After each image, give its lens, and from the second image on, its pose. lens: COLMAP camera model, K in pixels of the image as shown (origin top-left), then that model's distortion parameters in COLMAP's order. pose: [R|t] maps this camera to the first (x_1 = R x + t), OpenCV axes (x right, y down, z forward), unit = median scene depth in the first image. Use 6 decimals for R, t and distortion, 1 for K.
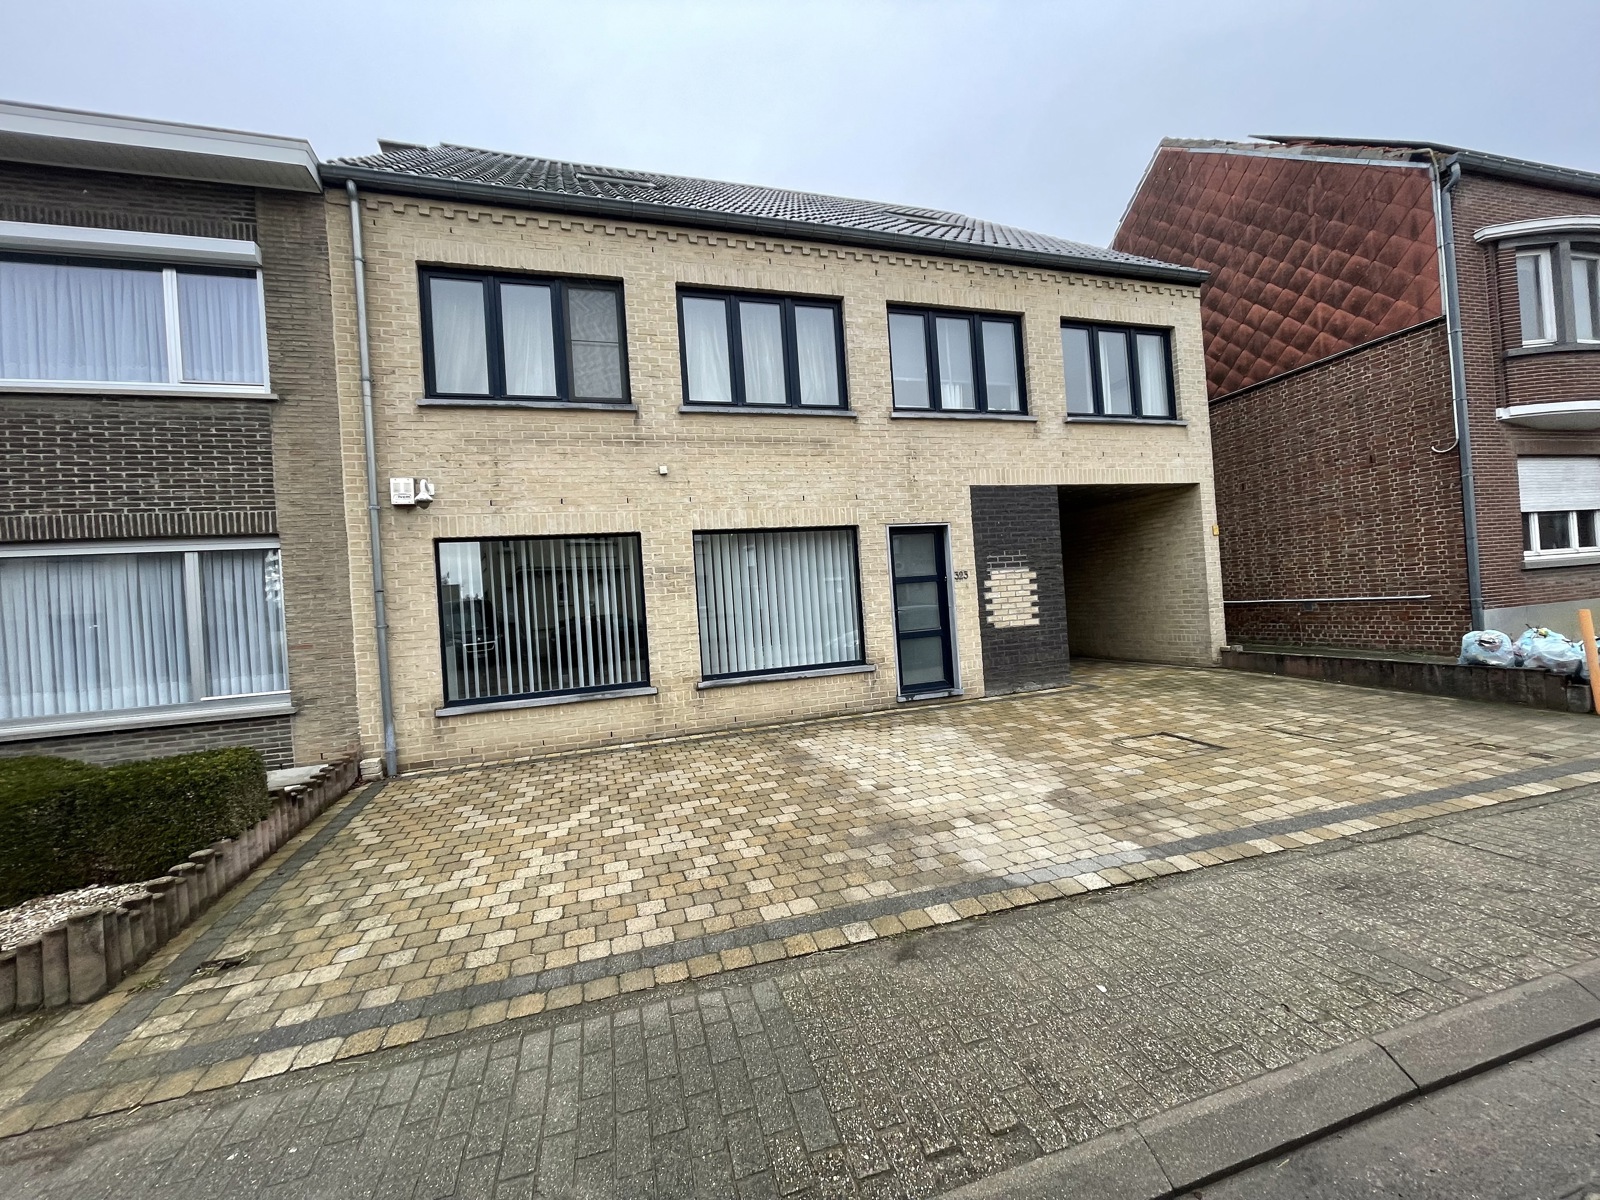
lens RADIAL K [[652.0, 0, 797.3], [0, 652.0, 599.8], [0, 0, 1]] dist [-0.002898, 0.000311]
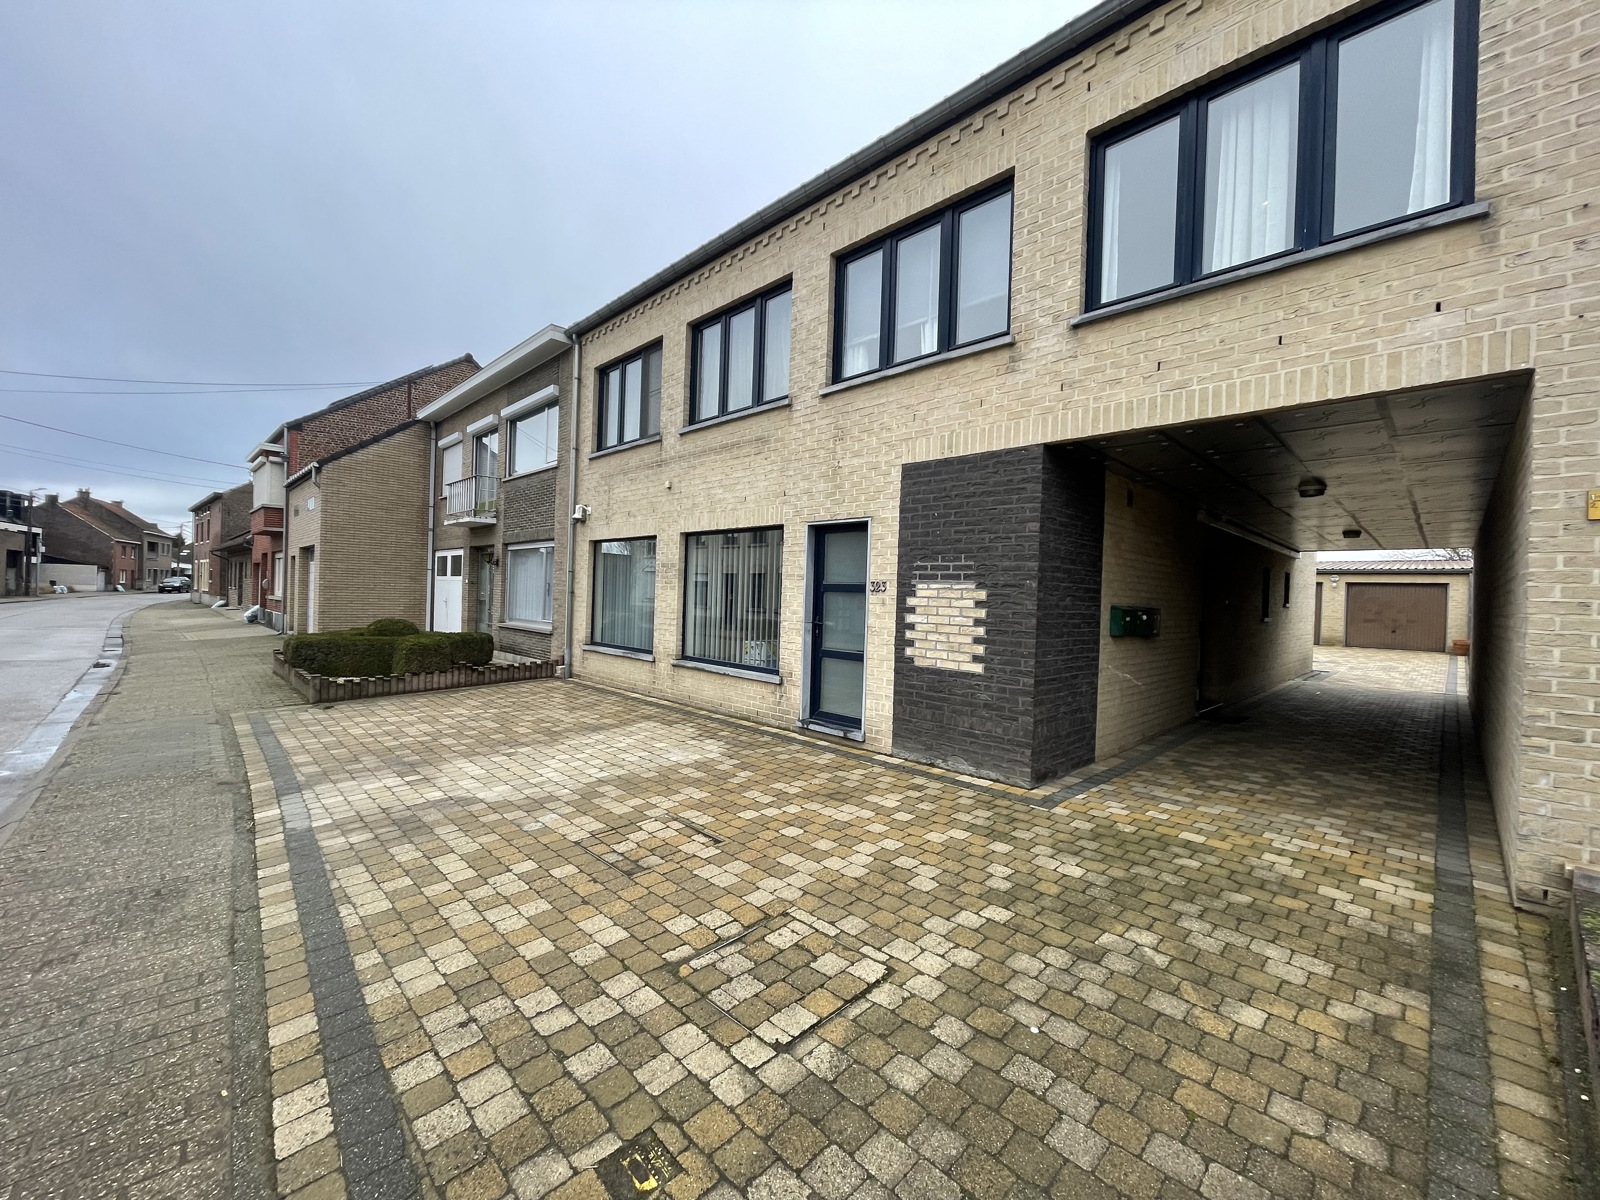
lens RADIAL K [[652.0, 0, 797.3], [0, 652.0, 599.8], [0, 0, 1]] dist [-0.002898, 0.000311]
pose [[0.434078, 0.088882, -0.896480, 0.881515], [-0.054592, 0.995887, 0.072305, -0.071597], [0.899220, 0.017554, 0.437145, 0.582760]]
